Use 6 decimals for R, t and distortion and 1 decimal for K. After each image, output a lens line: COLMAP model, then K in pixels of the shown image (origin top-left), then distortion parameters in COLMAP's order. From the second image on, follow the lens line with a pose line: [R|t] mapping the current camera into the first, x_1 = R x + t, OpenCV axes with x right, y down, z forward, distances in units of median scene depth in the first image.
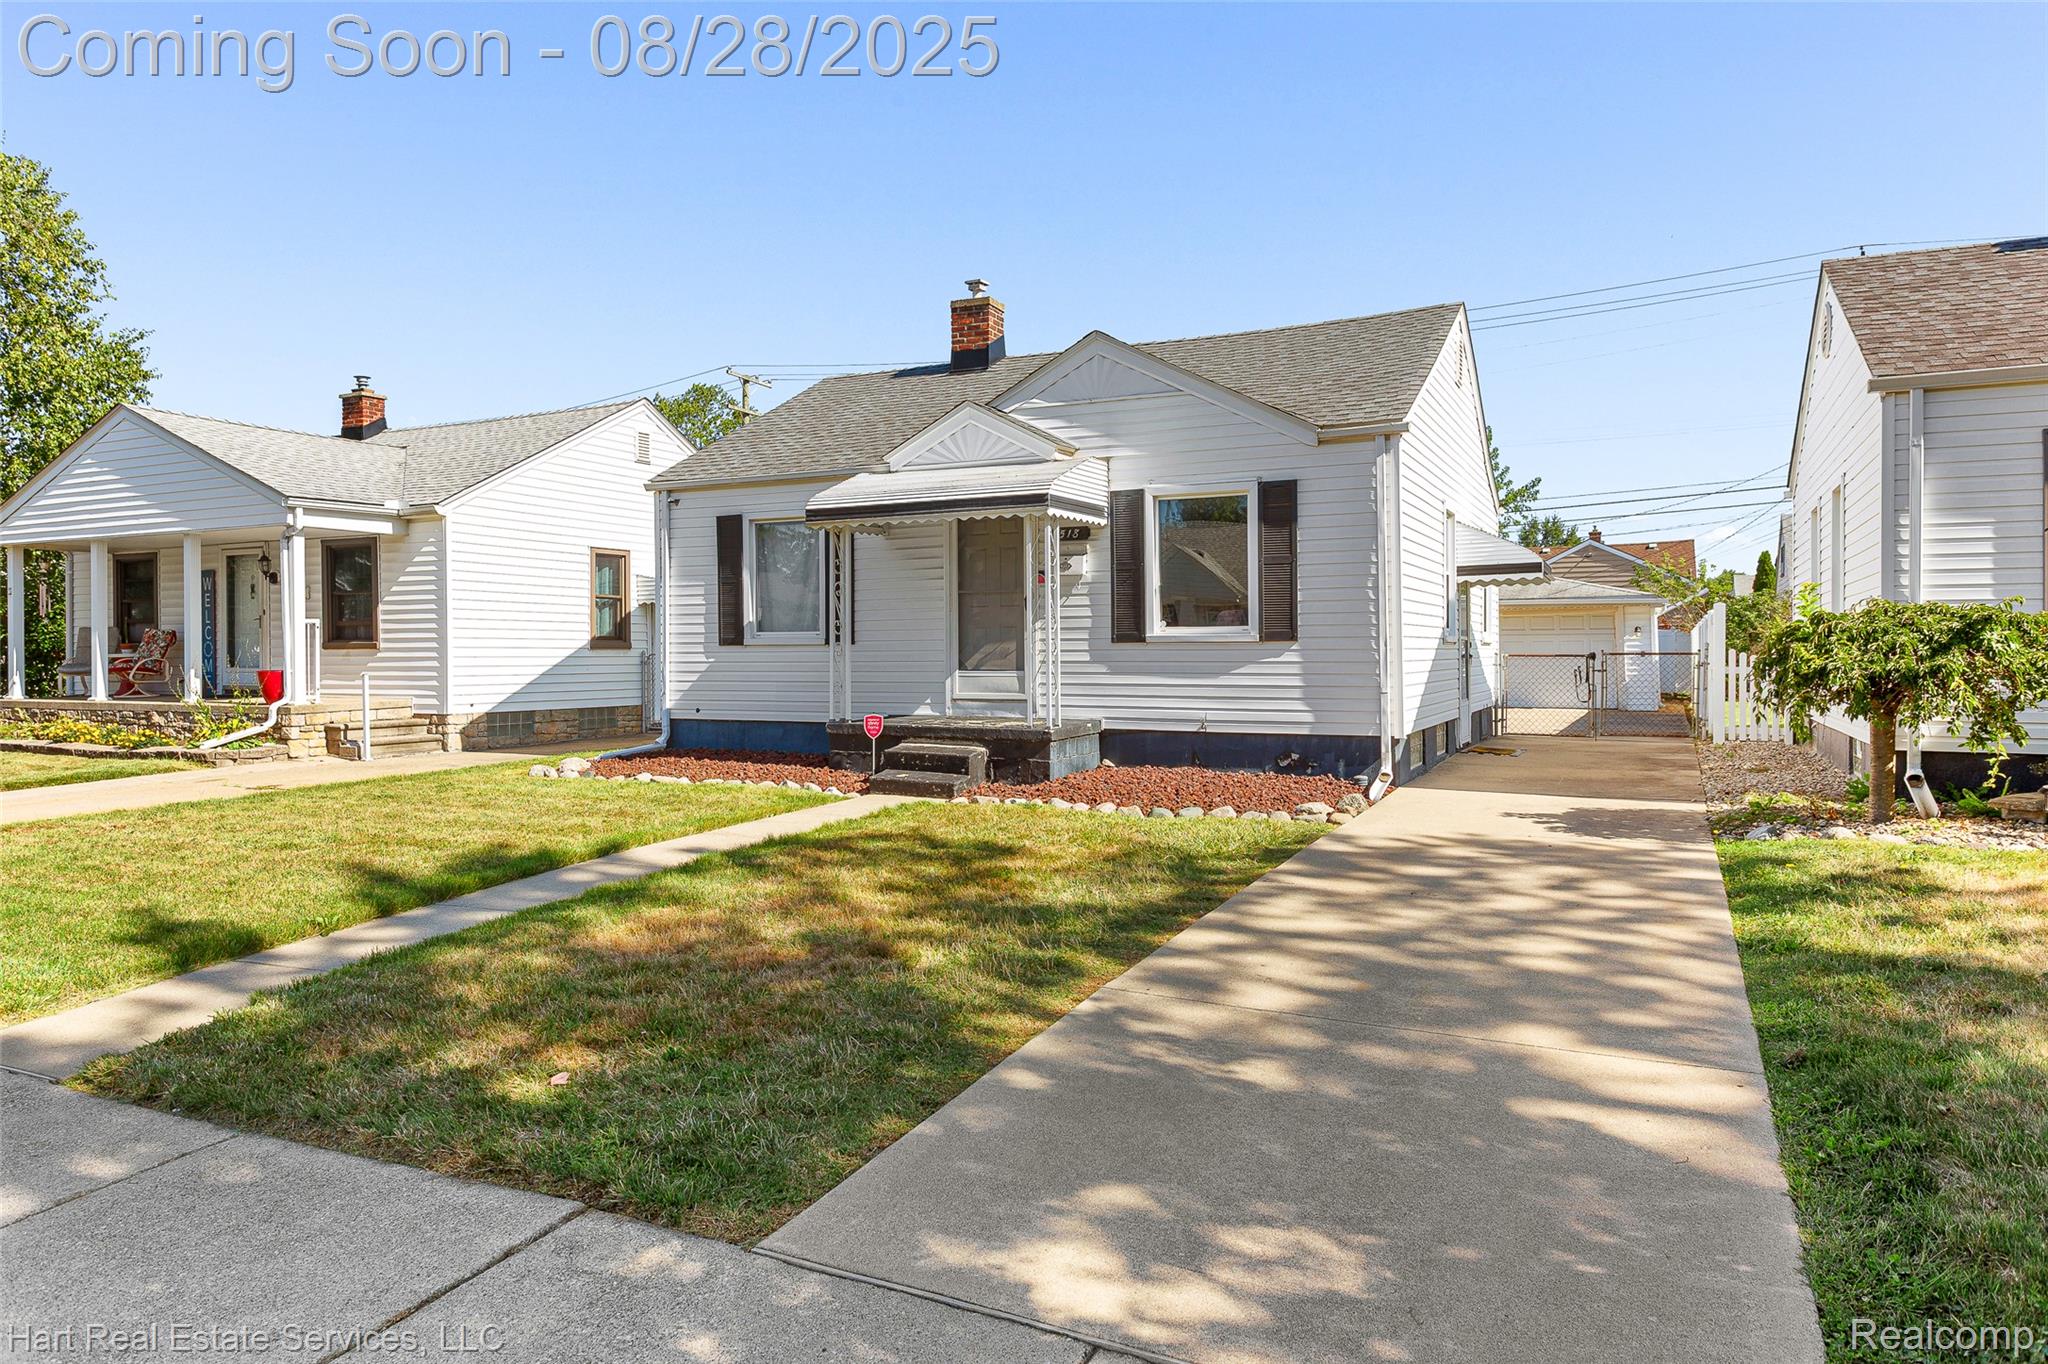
lens RADIAL K [[1273.5, 0, 1023.6], [0, 1273.5, 673.6], [0, 0, 1]] dist [0.005008, 0.001099]
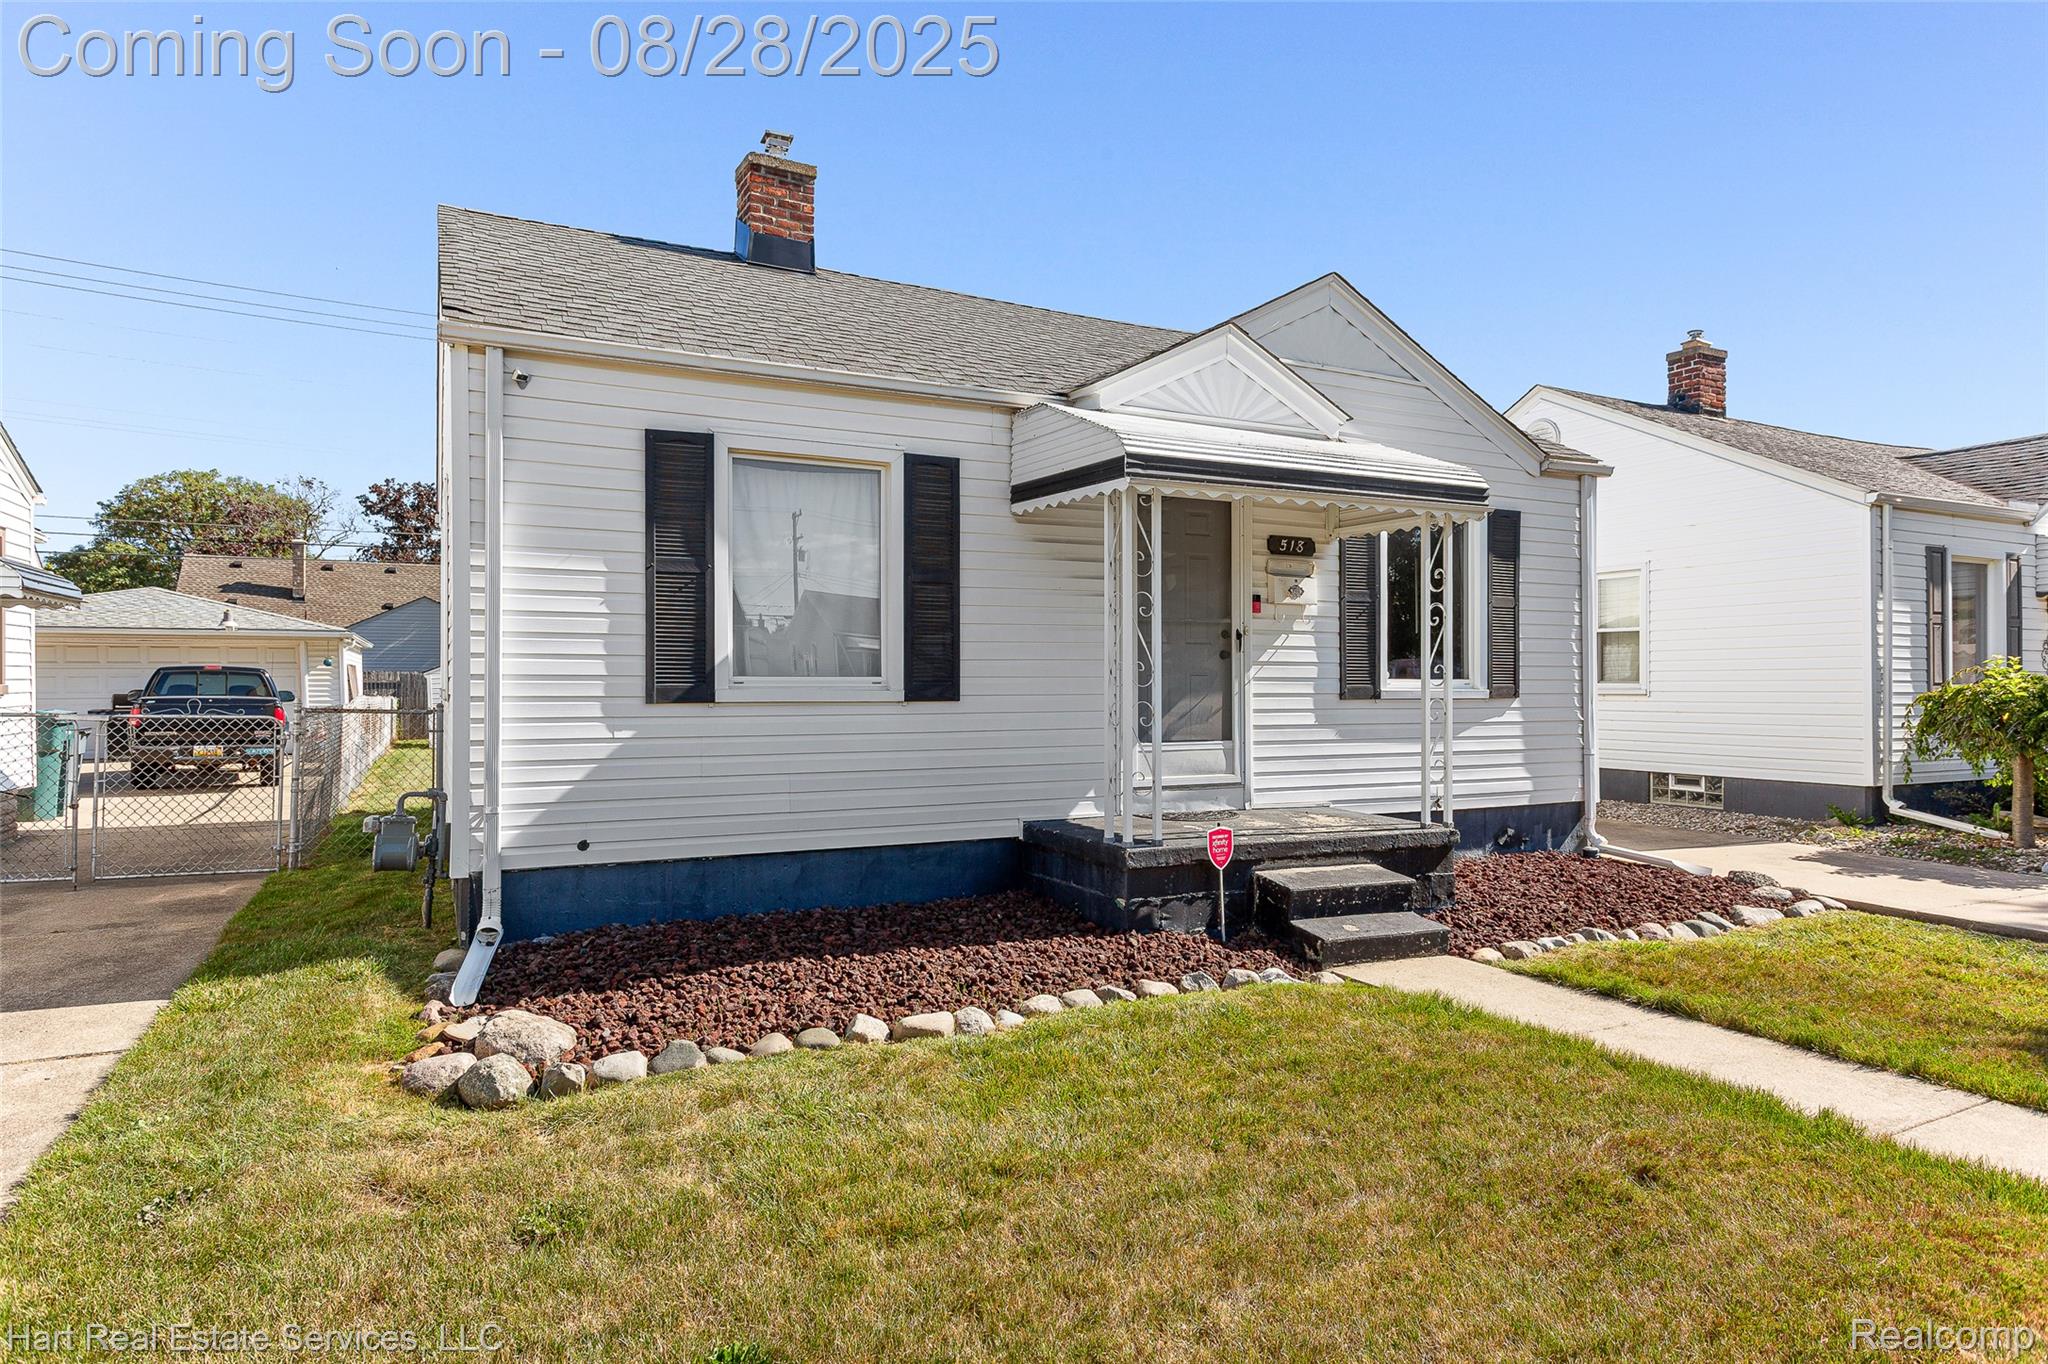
lens RADIAL K [[1180.7, 0, 1027.4], [0, 1180.7, 679.7], [0, 0, 1]] dist [0.001505, -0.000319]
pose [[0.609932, 0.007670, 0.792417, -0.560867], [0.009852, 0.999803, -0.017260, -0.024472], [-0.792393, 0.018334, 0.609736, 0.698162]]
